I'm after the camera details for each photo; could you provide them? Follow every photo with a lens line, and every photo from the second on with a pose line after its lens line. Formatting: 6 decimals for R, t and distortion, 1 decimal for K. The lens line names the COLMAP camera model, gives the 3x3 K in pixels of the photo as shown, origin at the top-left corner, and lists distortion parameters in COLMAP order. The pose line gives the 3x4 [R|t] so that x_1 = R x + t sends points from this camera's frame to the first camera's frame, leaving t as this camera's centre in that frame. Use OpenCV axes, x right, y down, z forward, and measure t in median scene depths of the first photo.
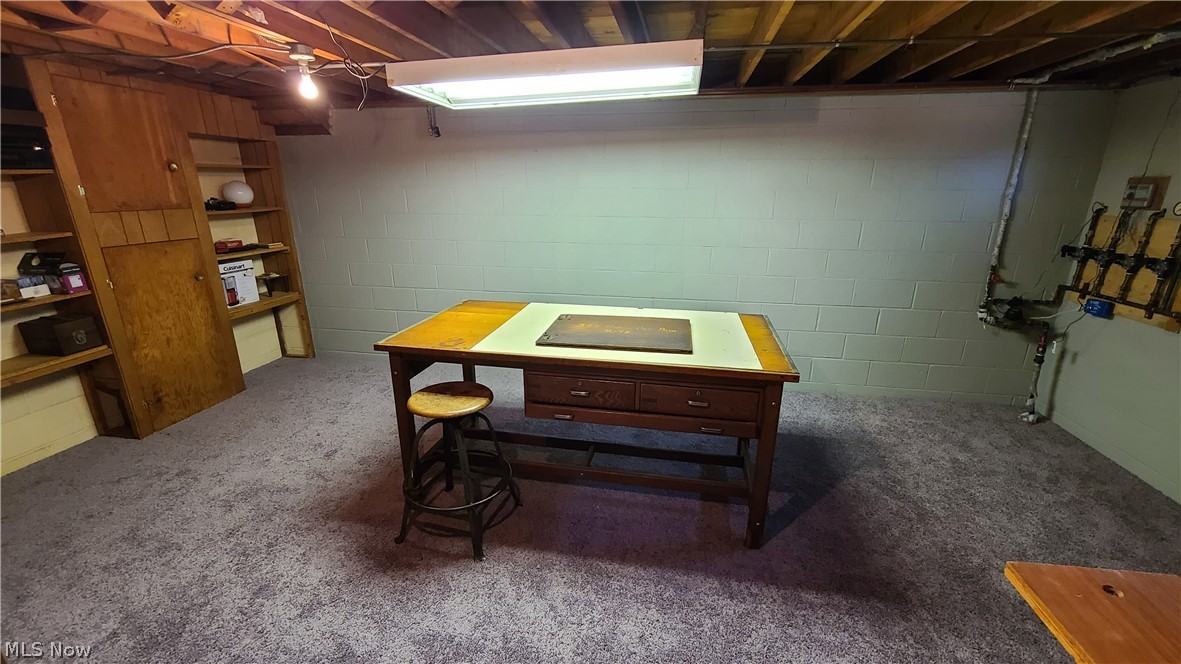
lens RADIAL K [[485.4, 0, 585.1], [0, 485.4, 335.1], [0, 0, 1]] dist [-0.002295, -0.000353]
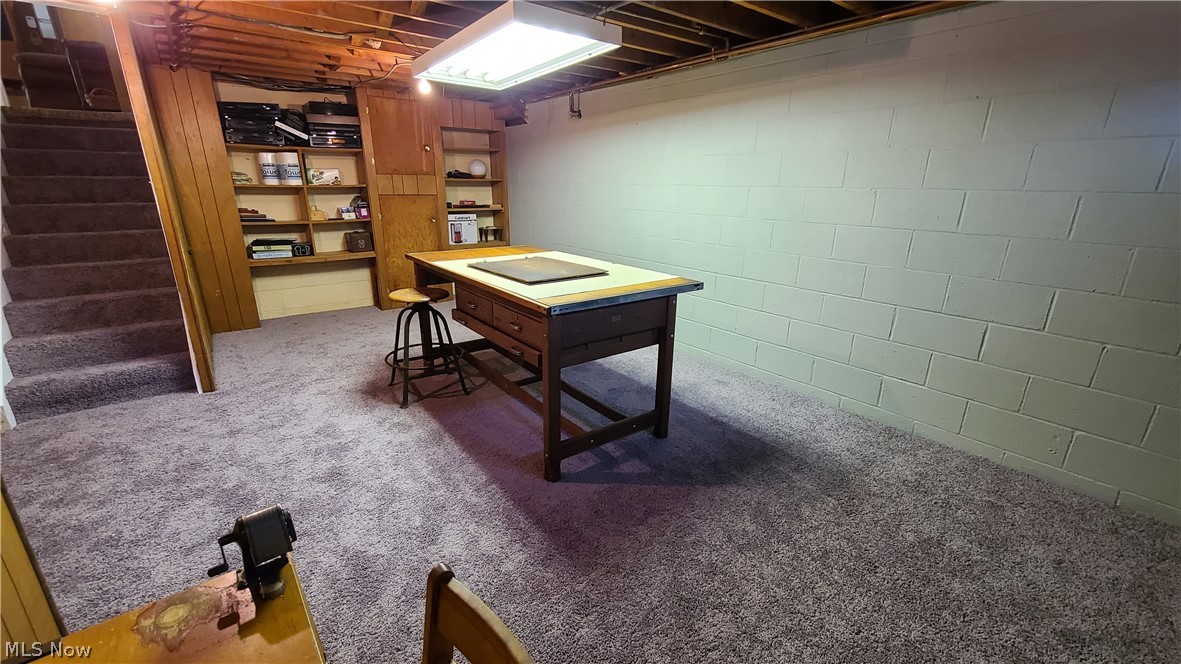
lens RADIAL K [[485.4, 0, 594.6], [0, 485.4, 336.8], [0, 0, 1]] dist [-0.002295, -0.000353]
pose [[0.750277, 0.204652, -0.628651, 0.734661], [-0.202953, 0.976266, 0.075596, 0.027080], [0.629201, 0.070869, 0.774005, 0.165266]]
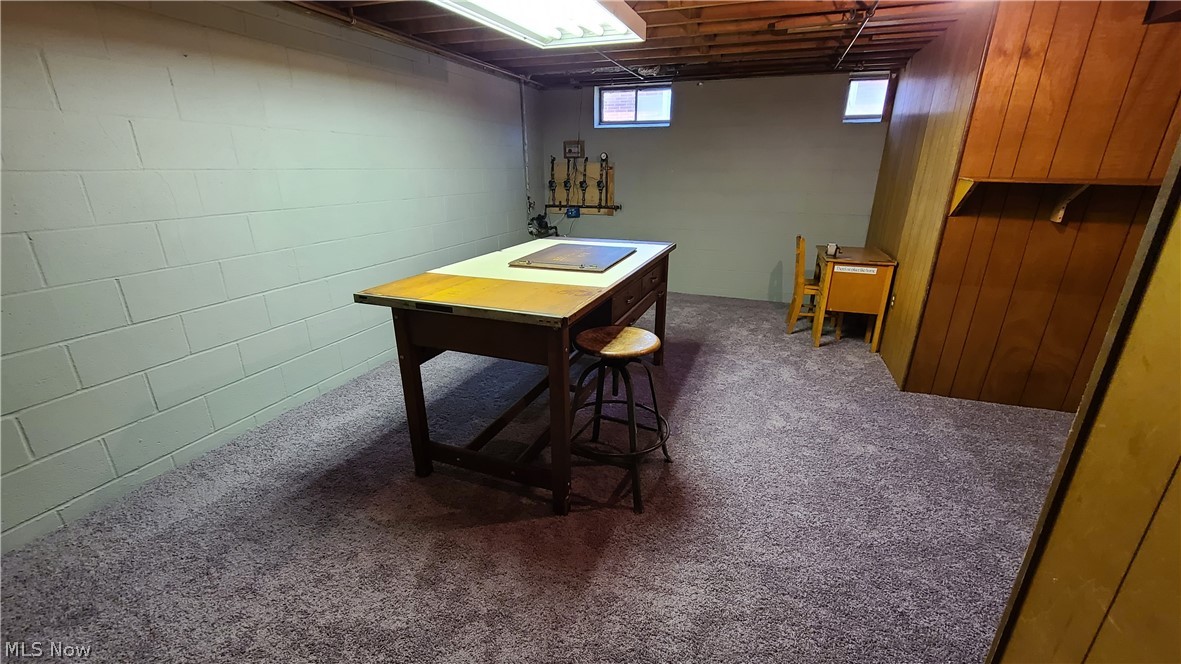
lens RADIAL K [[485.4, 0, 584.3], [0, 485.4, 333.6], [0, 0, 1]] dist [-0.002295, -0.000353]
pose [[0.202540, -0.323811, 0.924188, -0.827585], [0.285162, 0.922352, 0.260673, -0.106347], [-0.936835, 0.210747, 0.279151, 0.561303]]
